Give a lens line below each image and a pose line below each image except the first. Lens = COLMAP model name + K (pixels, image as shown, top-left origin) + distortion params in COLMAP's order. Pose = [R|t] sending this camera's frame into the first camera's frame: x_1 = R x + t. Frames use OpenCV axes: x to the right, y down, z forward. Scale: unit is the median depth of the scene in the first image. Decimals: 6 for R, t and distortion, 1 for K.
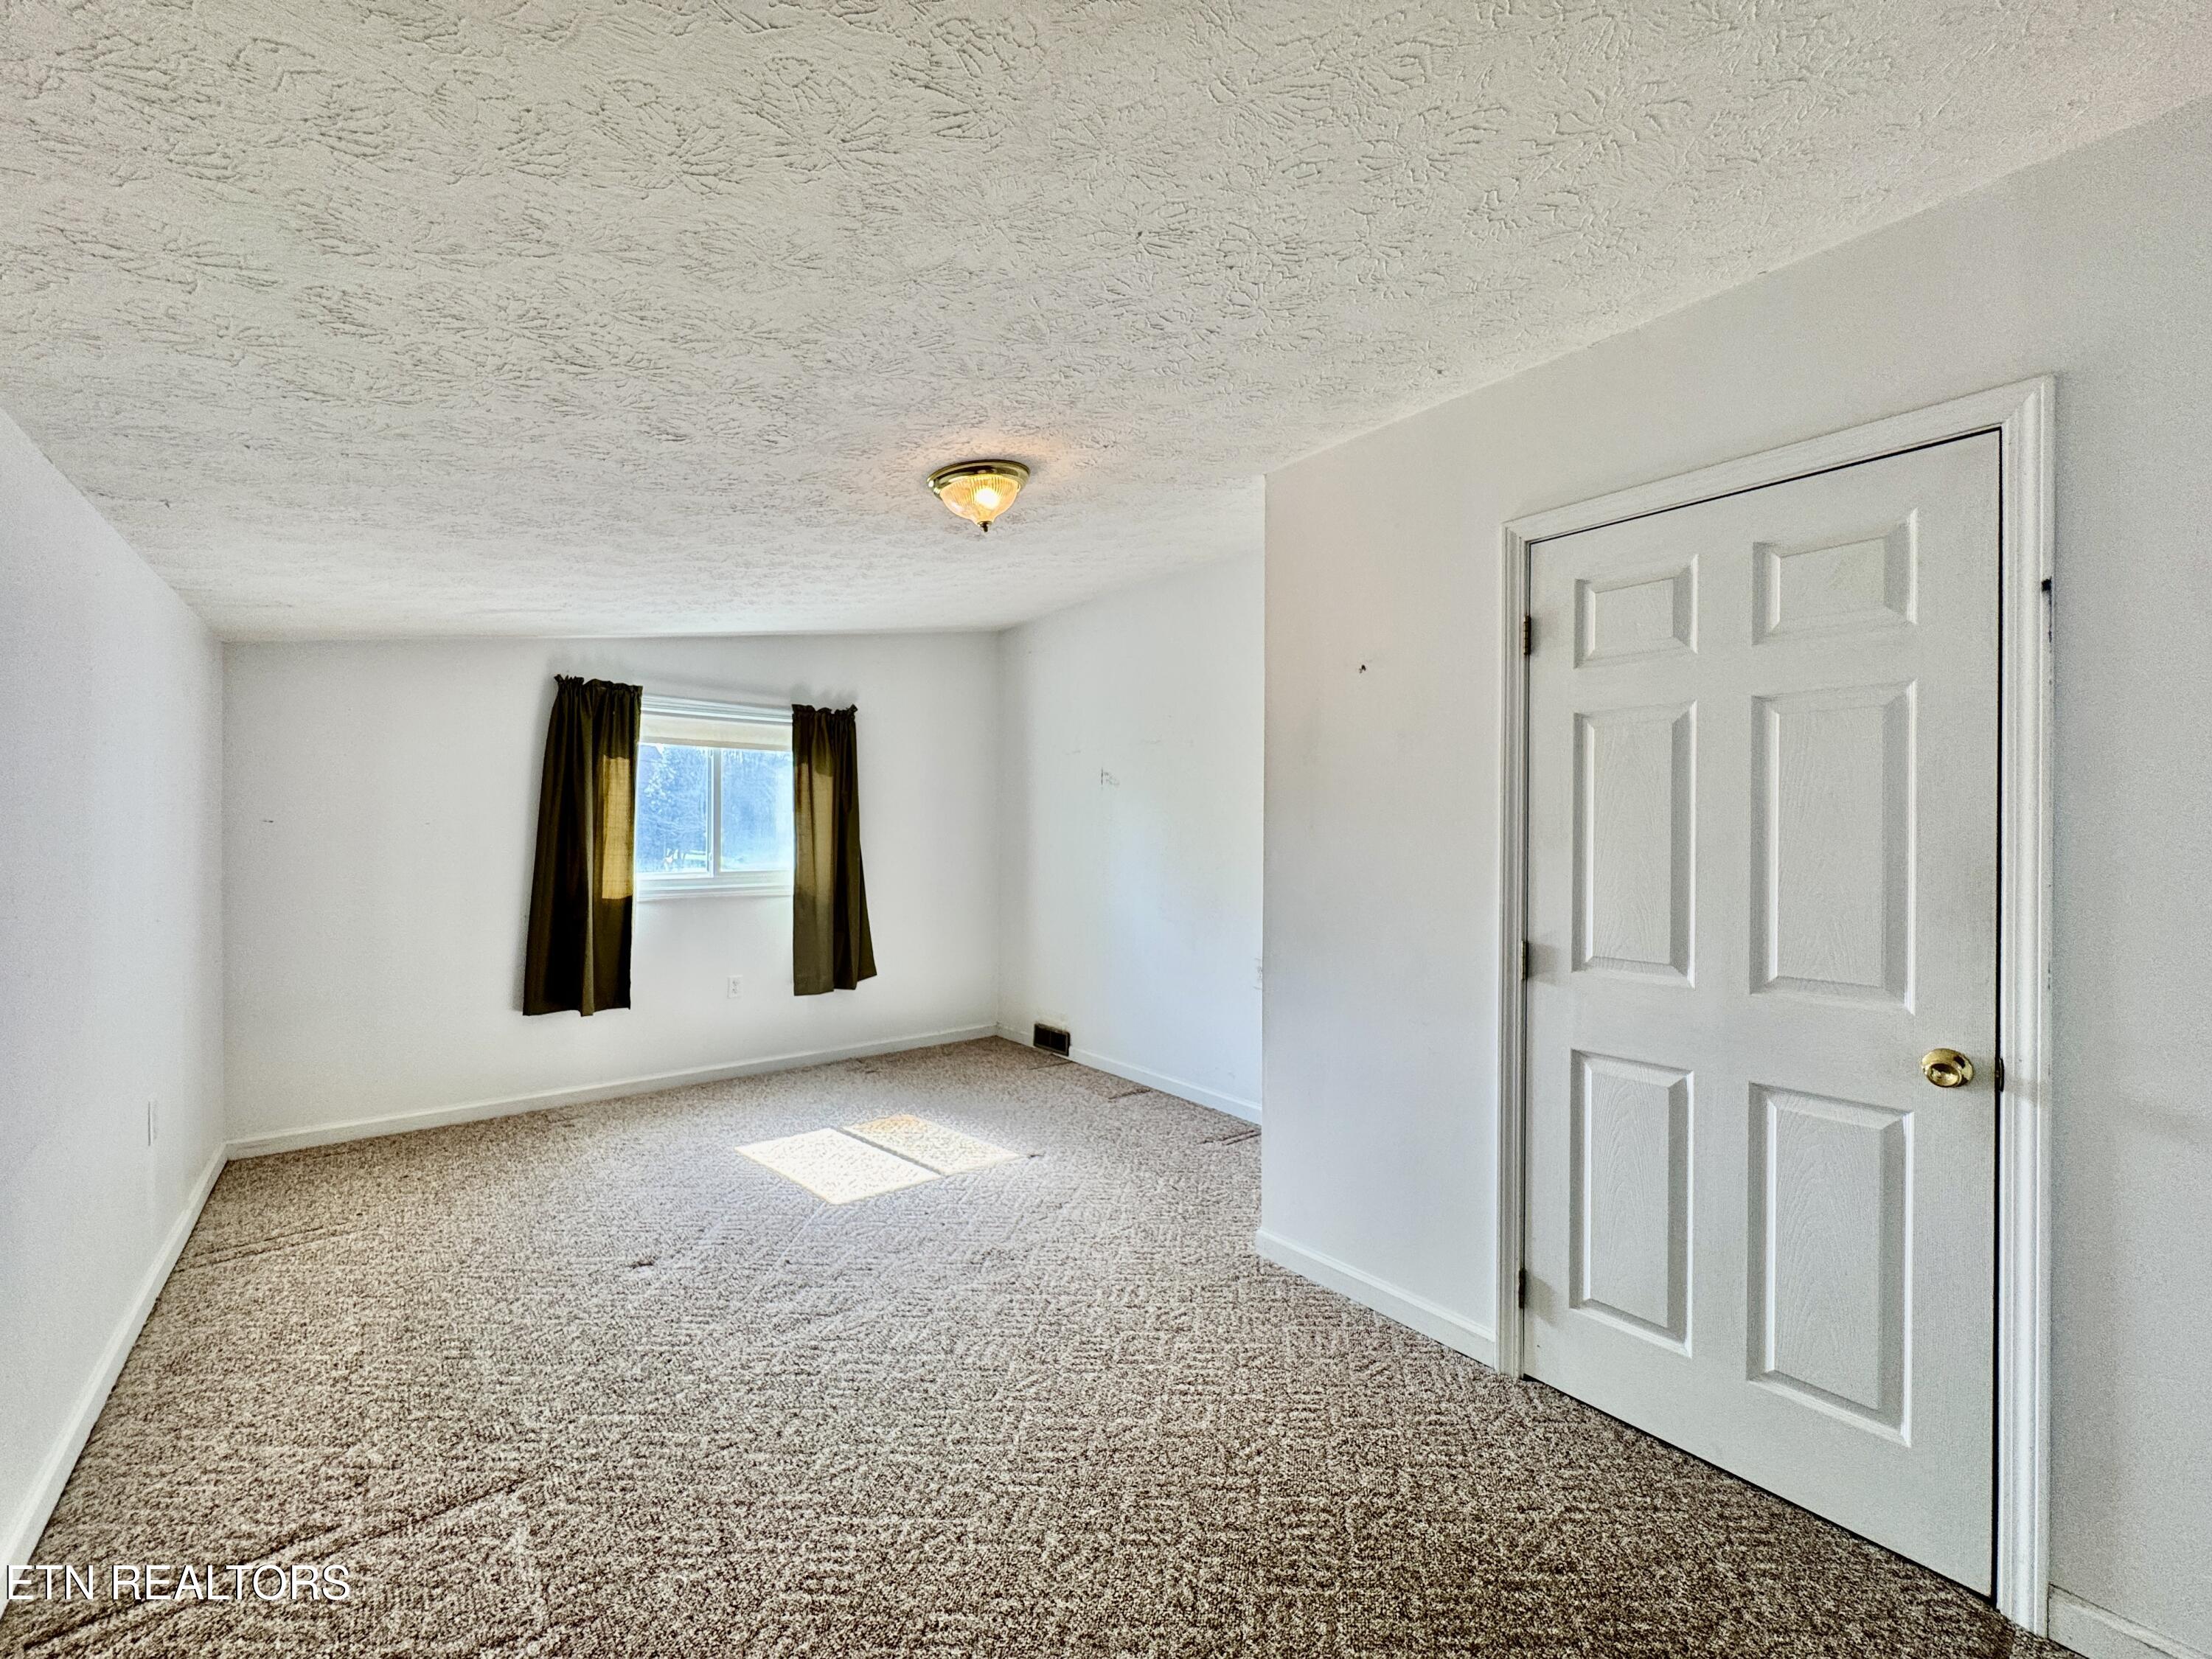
lens RADIAL K [[912.7, 0, 1108.3], [0, 912.7, 836.1], [0, 0, 1]] dist [-0.001349, 0.000296]
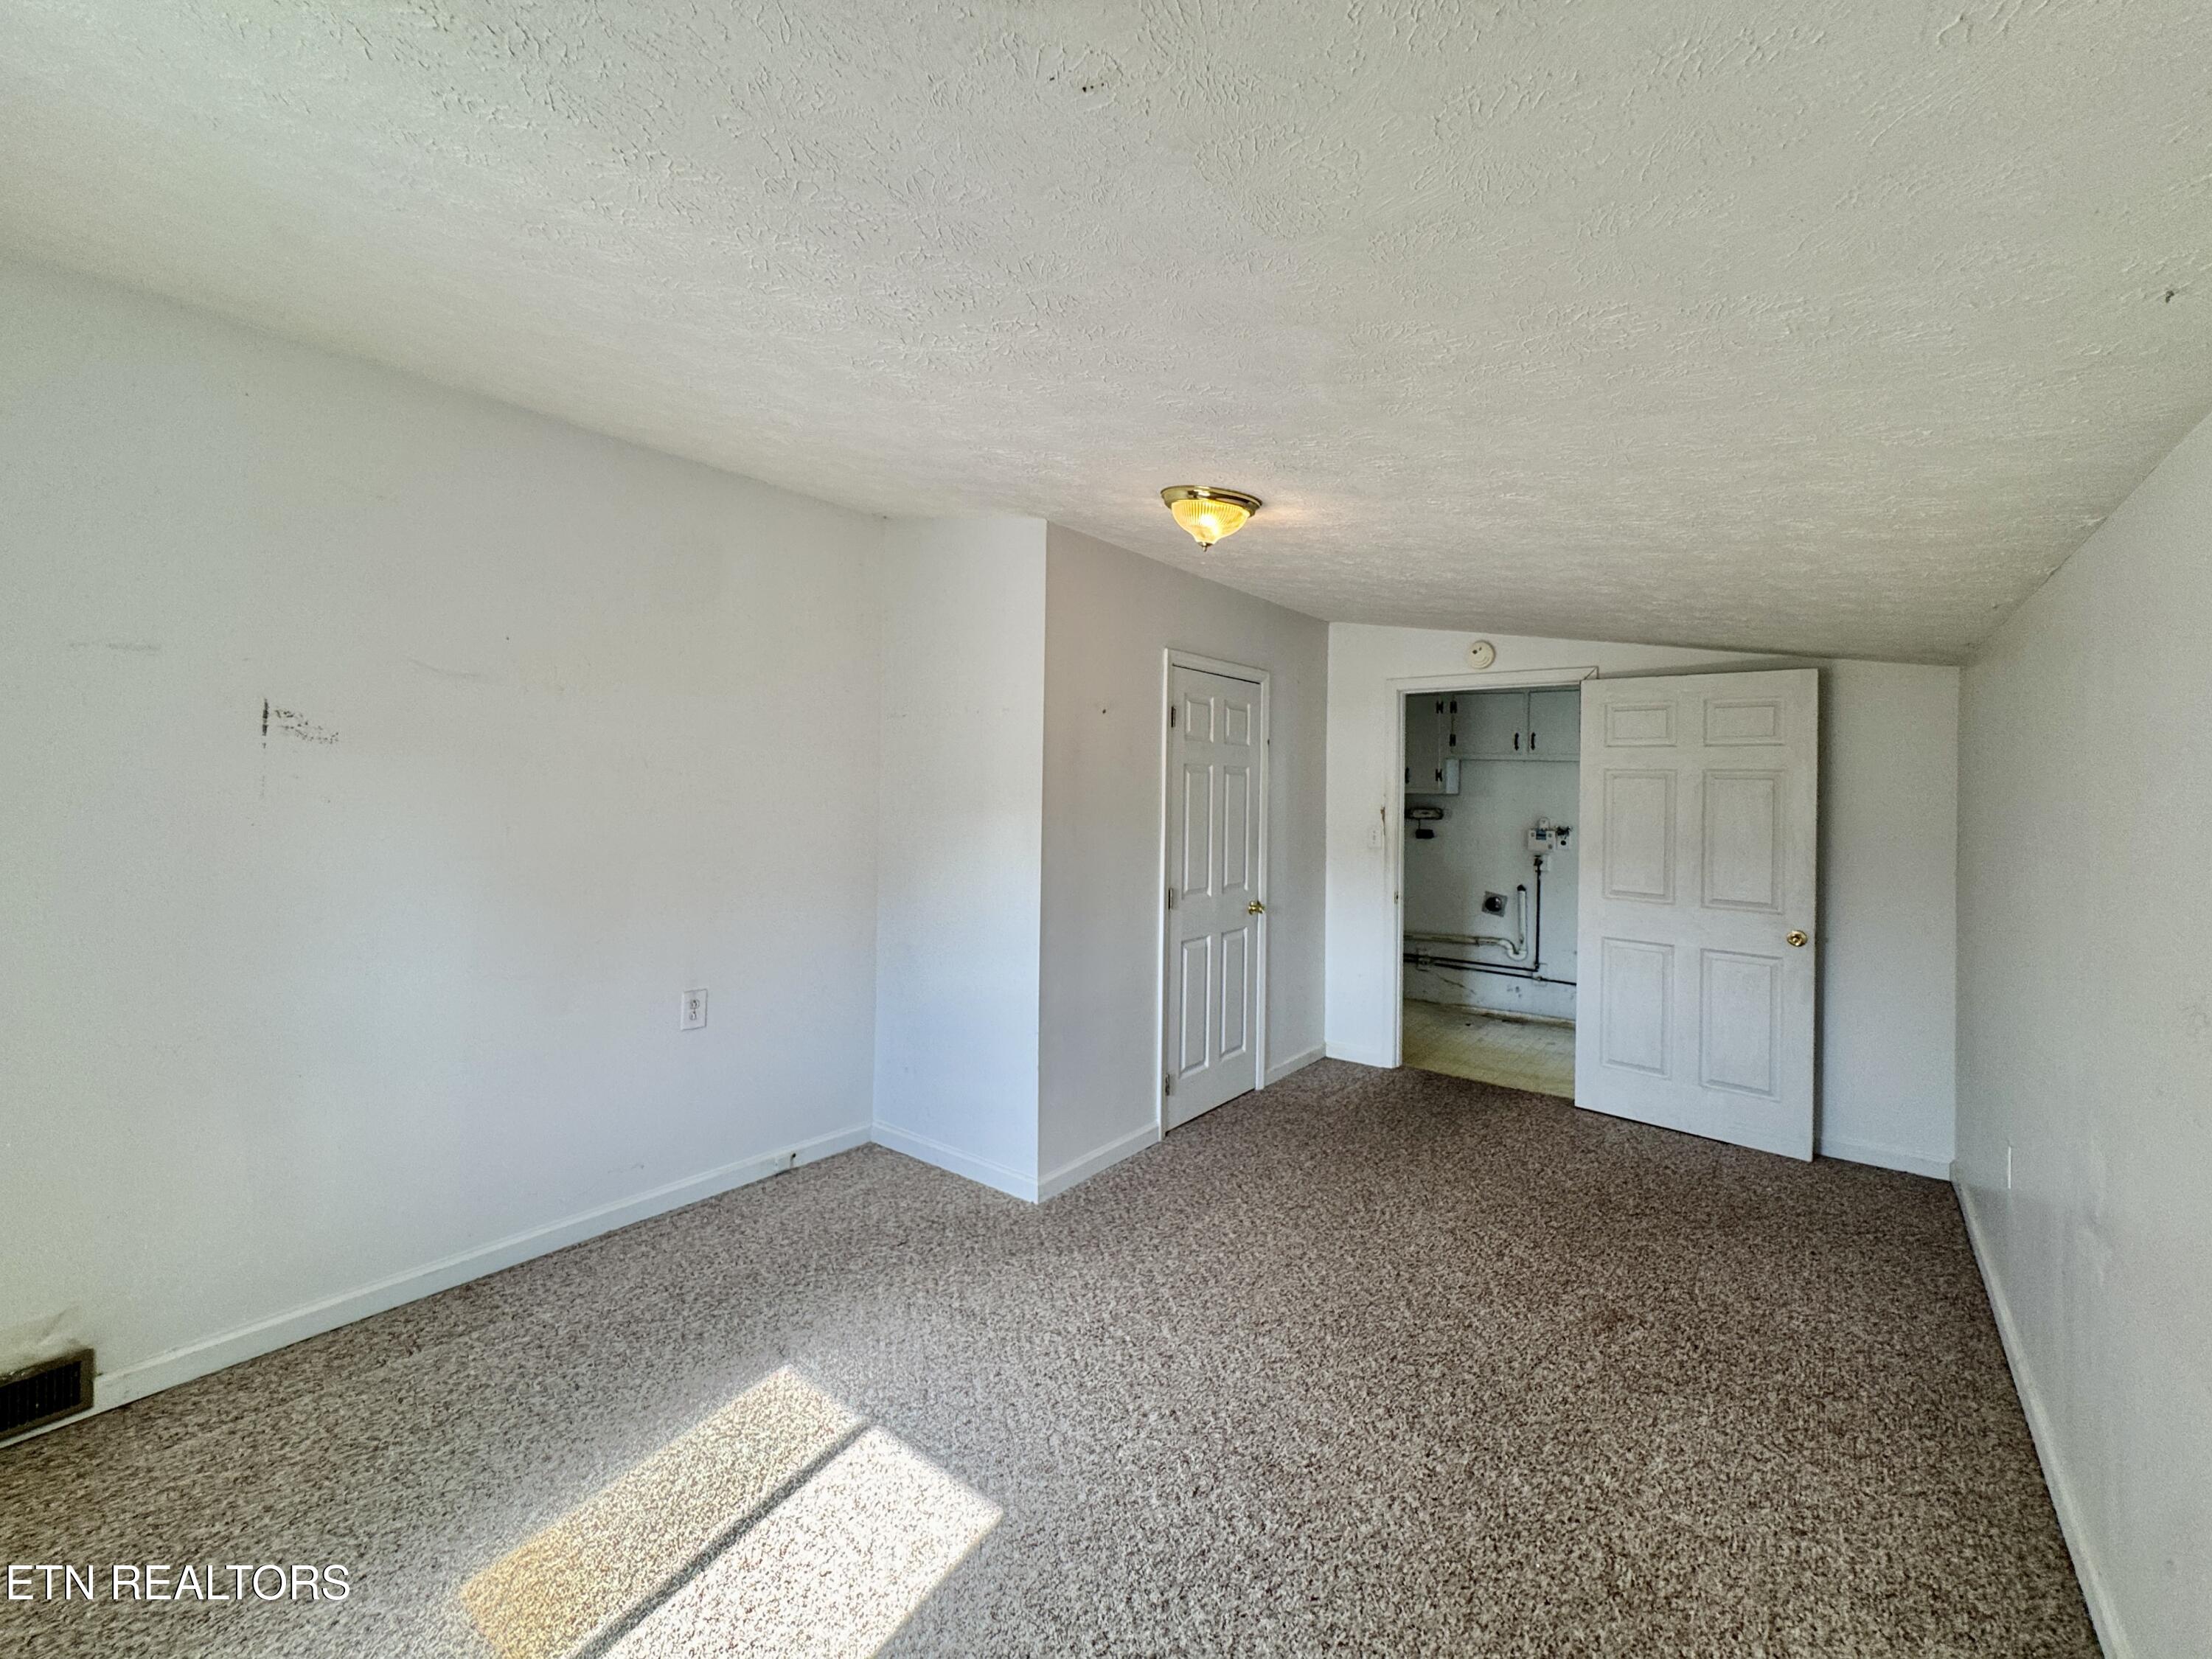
lens RADIAL K [[968.4, 0, 1116.2], [0, 968.4, 765.3], [0, 0, 1]] dist [-0.000674, -0.000062]
pose [[-0.268283, 0.009803, 0.963290, -1.341905], [-0.020003, 0.999676, -0.015744, -0.091996], [-0.963133, -0.023493, -0.268000, 1.622987]]
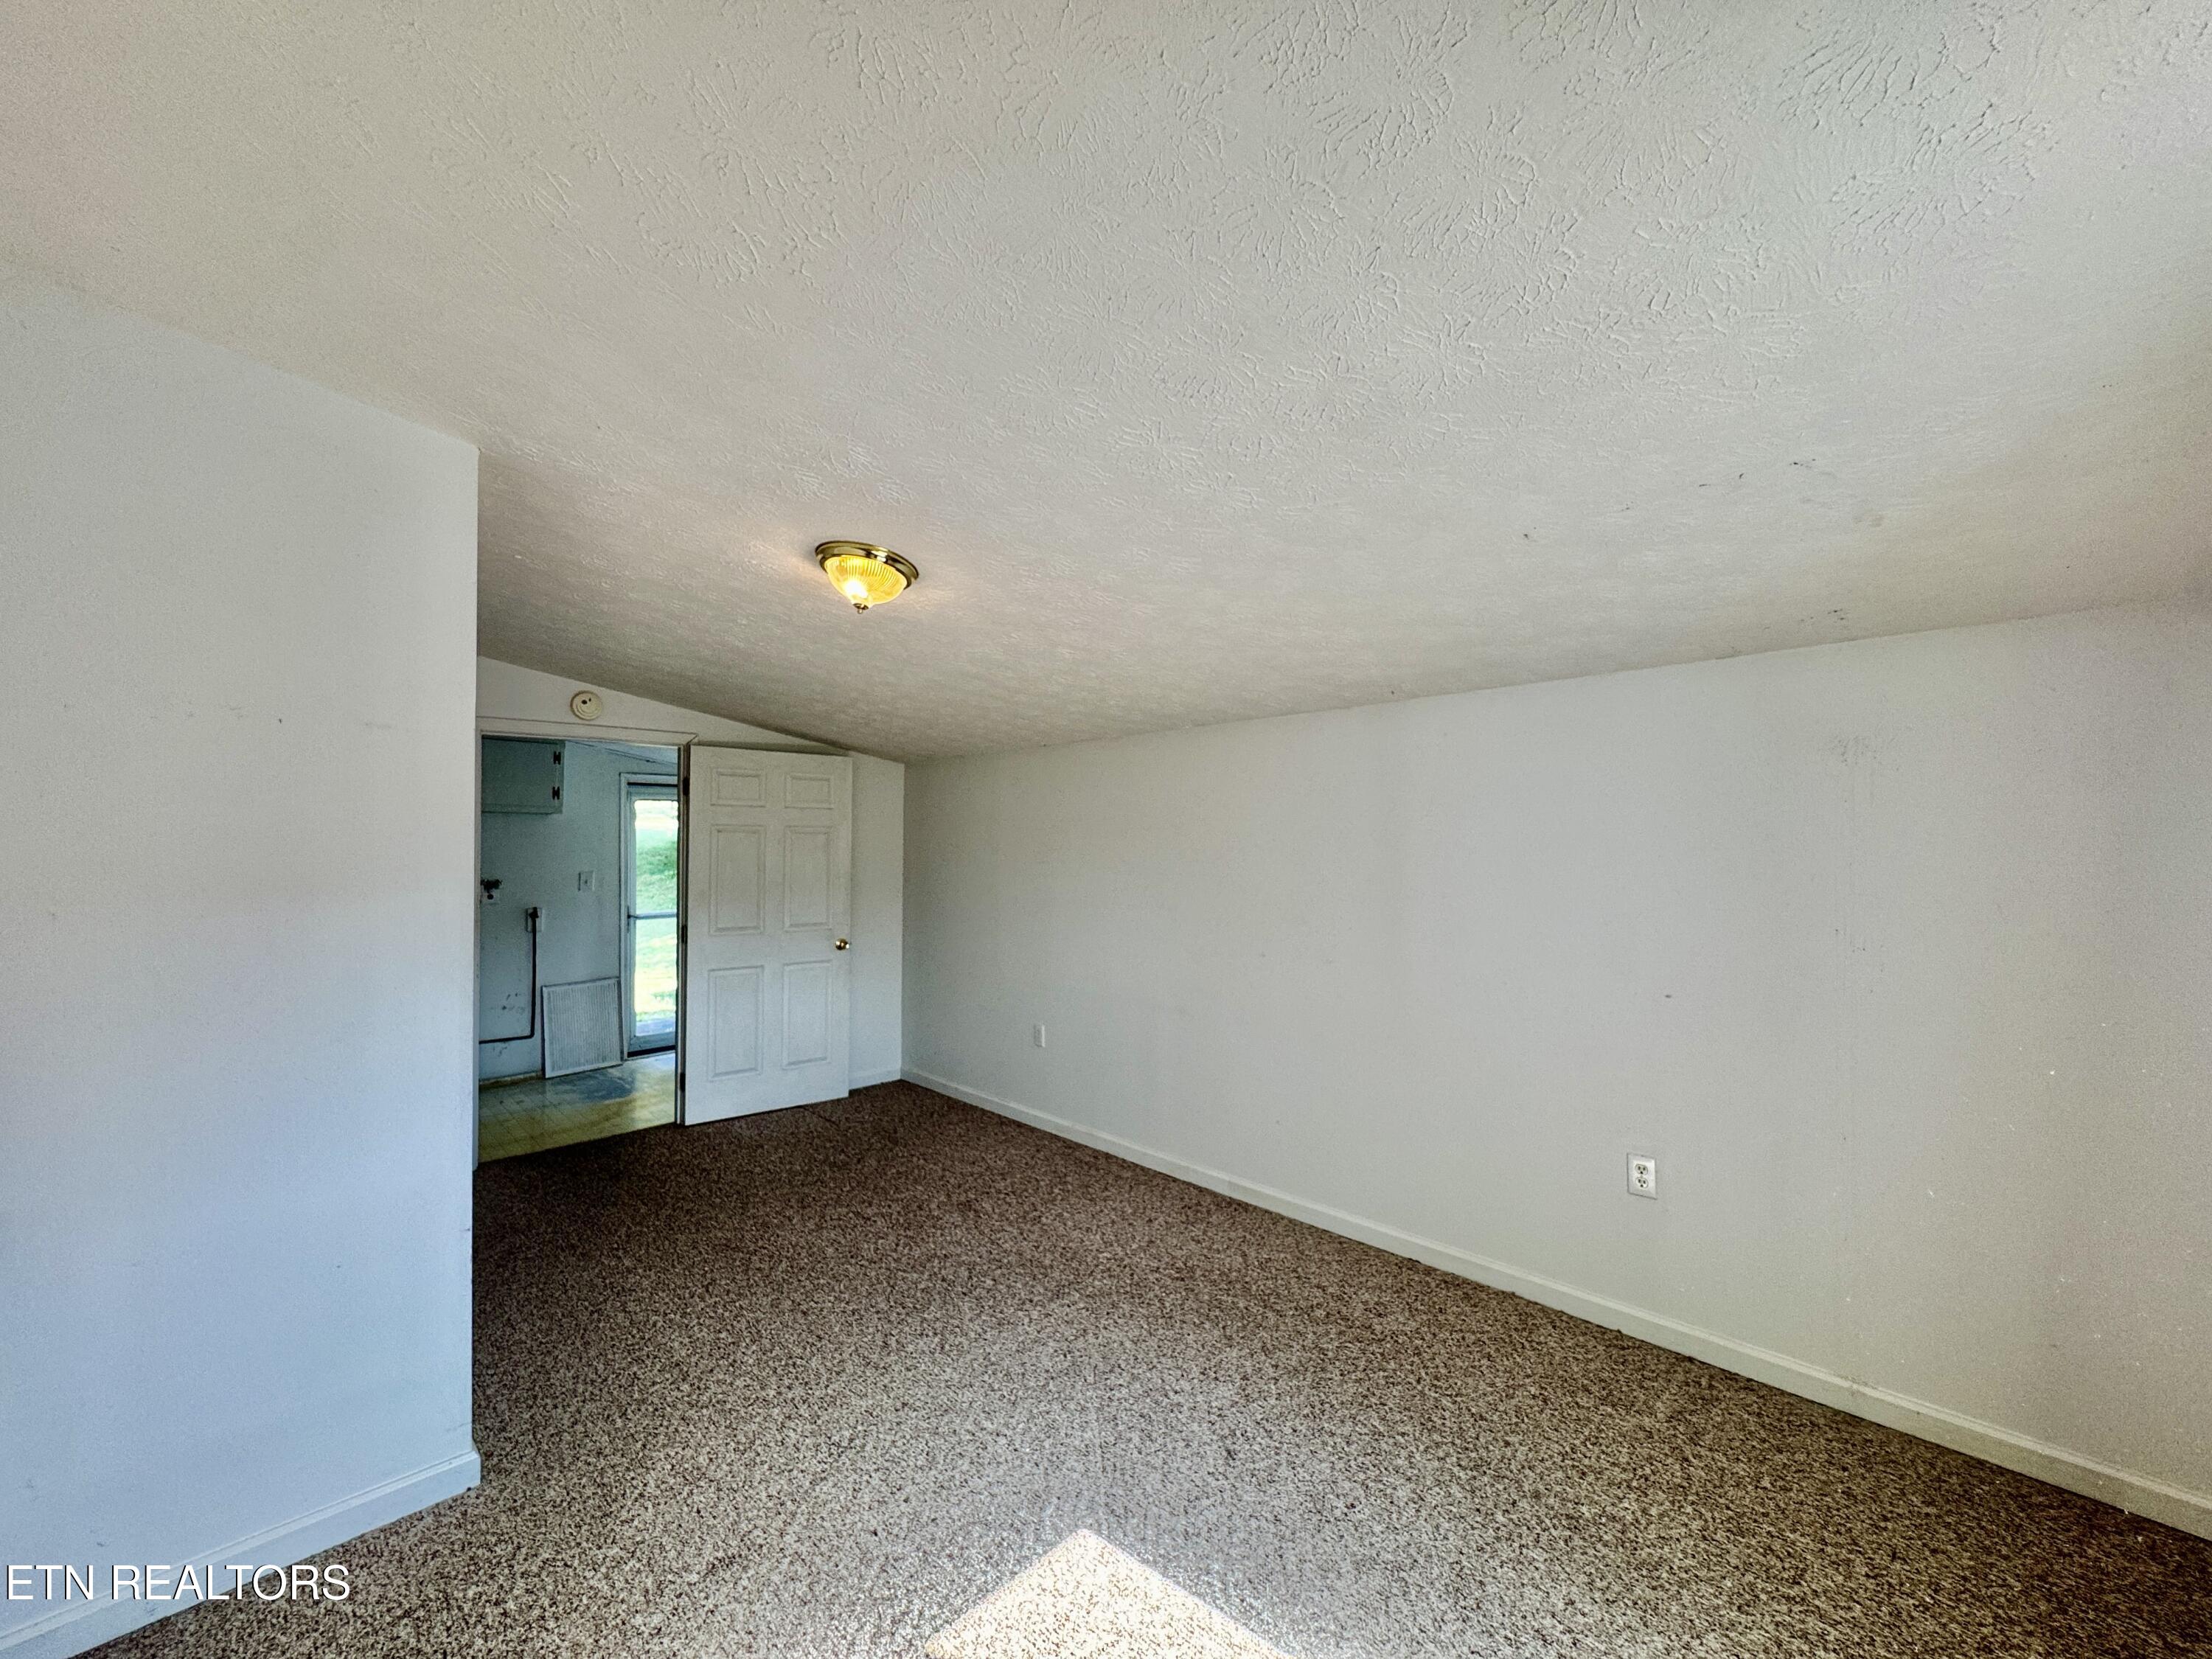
lens RADIAL K [[912.7, 0, 1108.3], [0, 912.7, 836.1], [0, 0, 1]] dist [-0.001349, 0.000296]
pose [[-0.986583, -0.007626, -0.163081, -0.292612], [-0.006073, 0.999931, -0.010020, -0.092662], [0.163146, -0.008895, -0.986562, 2.389077]]
